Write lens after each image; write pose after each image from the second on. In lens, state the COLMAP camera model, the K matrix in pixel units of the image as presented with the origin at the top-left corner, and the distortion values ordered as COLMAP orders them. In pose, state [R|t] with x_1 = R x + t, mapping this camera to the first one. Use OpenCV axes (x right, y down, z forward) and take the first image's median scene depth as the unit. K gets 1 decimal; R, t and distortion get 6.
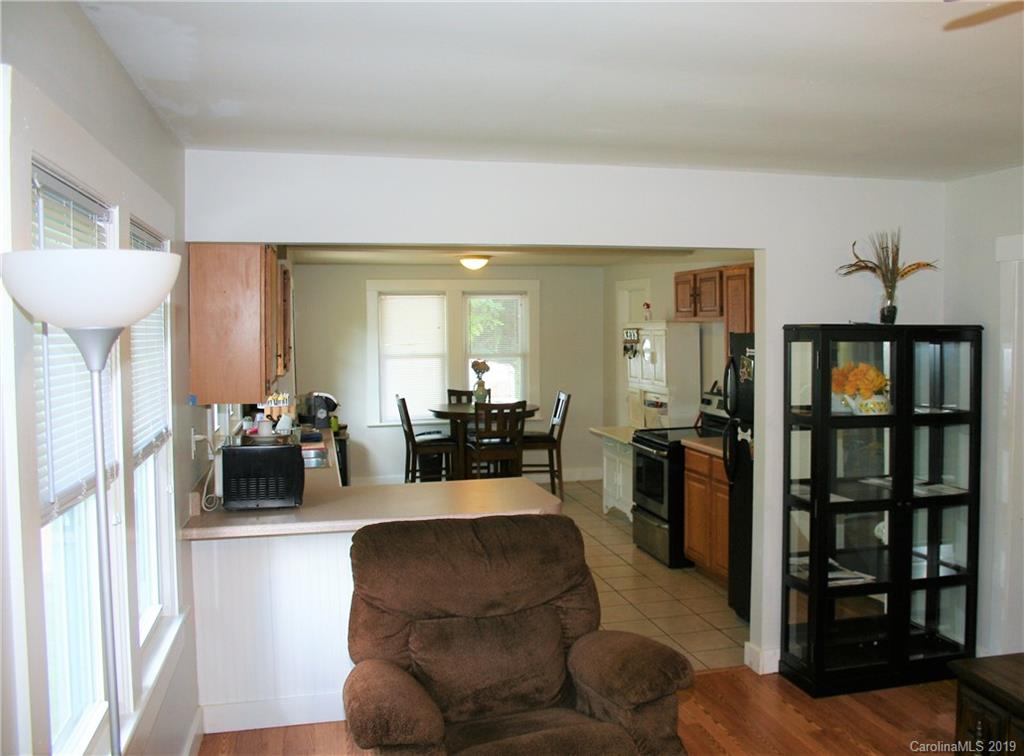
lens RADIAL K [[934.6, 0, 563.7], [0, 934.6, 374.2], [0, 0, 1]] dist [-0.011641, -0.202058]
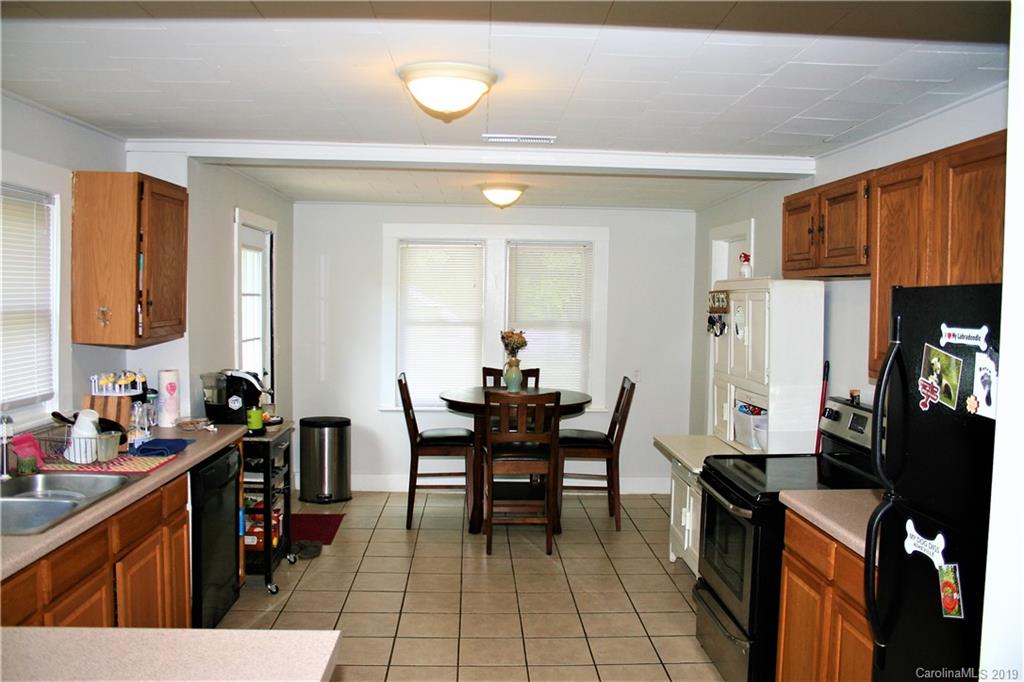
lens RADIAL K [[838.3, 0, 512.0], [0, 838.3, 341.0], [0, 0, 1]] dist [-0.158236, 0.125116]
pose [[0.974514, 0.034189, -0.221707, 0.071004], [-0.034277, 0.999406, 0.003451, -0.011825], [0.221694, 0.004236, 0.975107, 0.463638]]
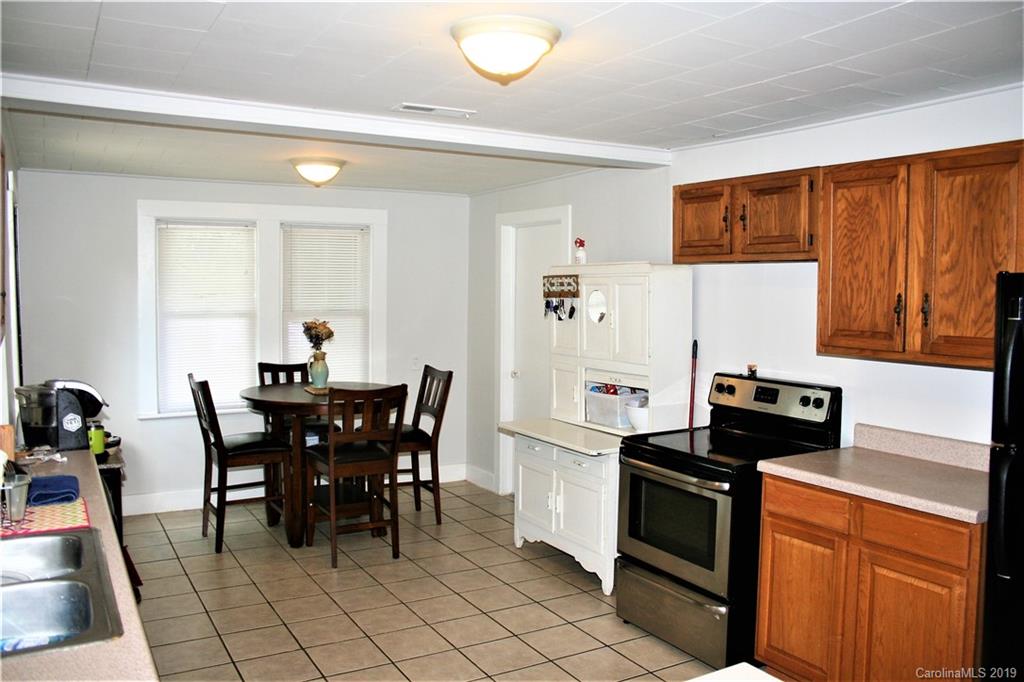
lens RADIAL K [[838.3, 0, 512.0], [0, 838.3, 341.0], [0, 0, 1]] dist [-0.158236, 0.125116]
pose [[0.966798, -0.001089, 0.255541, -0.137128], [-0.001589, 0.999946, 0.010274, -0.008941], [-0.255539, -0.010339, 0.966744, 0.501841]]
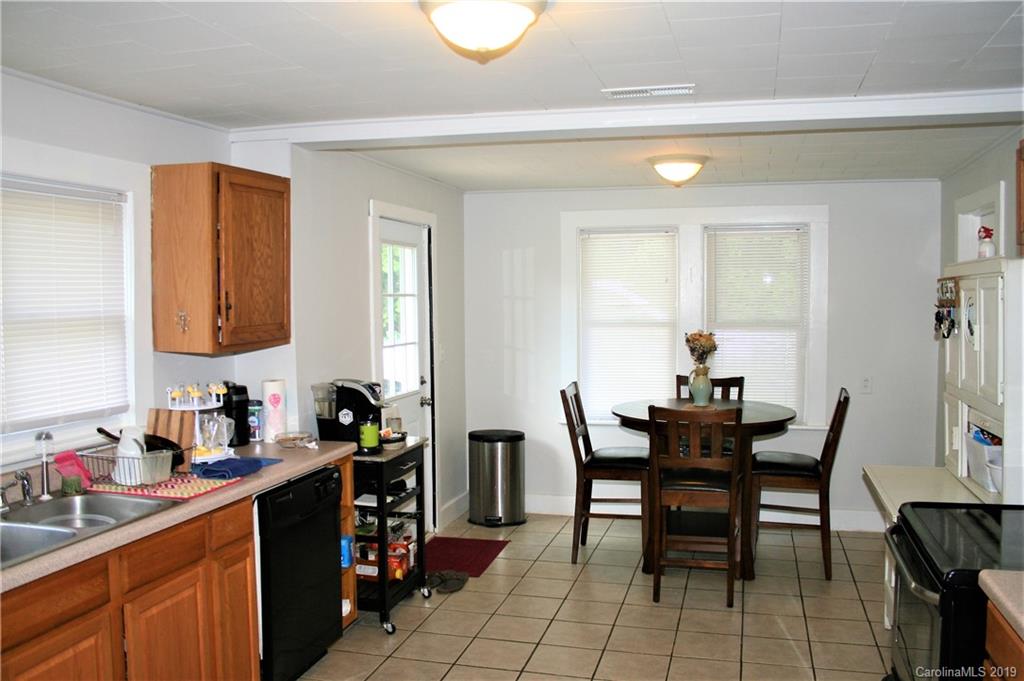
lens RADIAL K [[874.4, 0, 515.1], [0, 874.4, 340.3], [0, 0, 1]] dist [-0.160689, 0.132120]
pose [[0.860109, 0.027761, -0.509354, 0.122619], [-0.025798, 0.999608, 0.010918, -0.016491], [0.509457, 0.003750, 0.860488, 0.578662]]
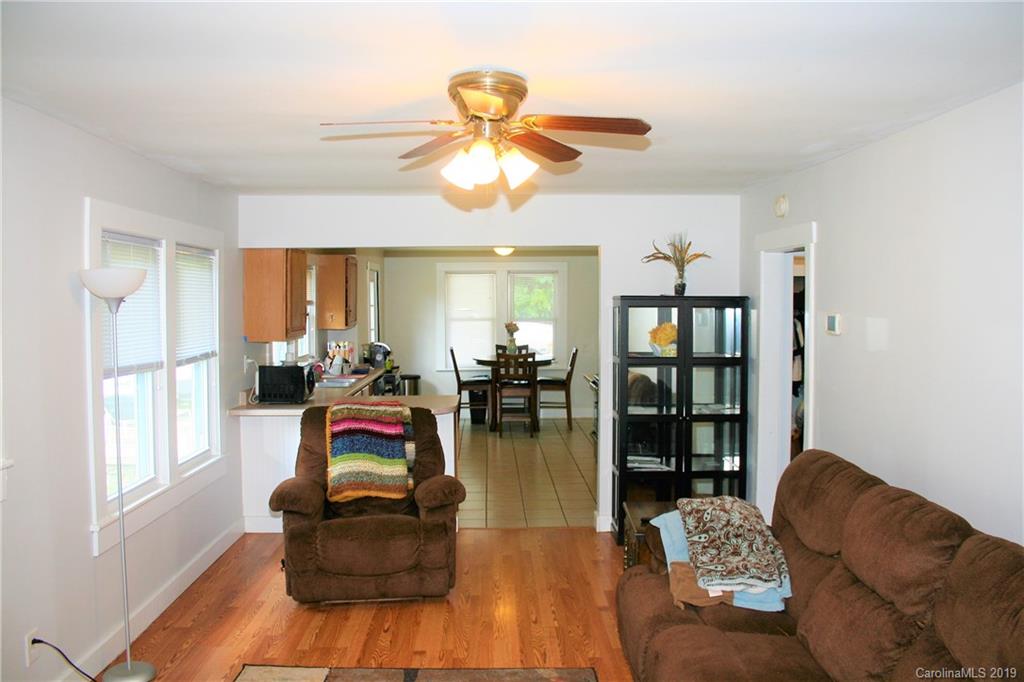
lens RADIAL K [[838.3, 0, 512.0], [0, 838.3, 341.0], [0, 0, 1]] dist [-0.158236, 0.125116]
pose [[0.971102, 0.013555, -0.238279, 0.254159], [-0.013609, 0.999906, 0.001417, 0.012599], [0.238276, 0.001866, 0.971196, -0.214481]]
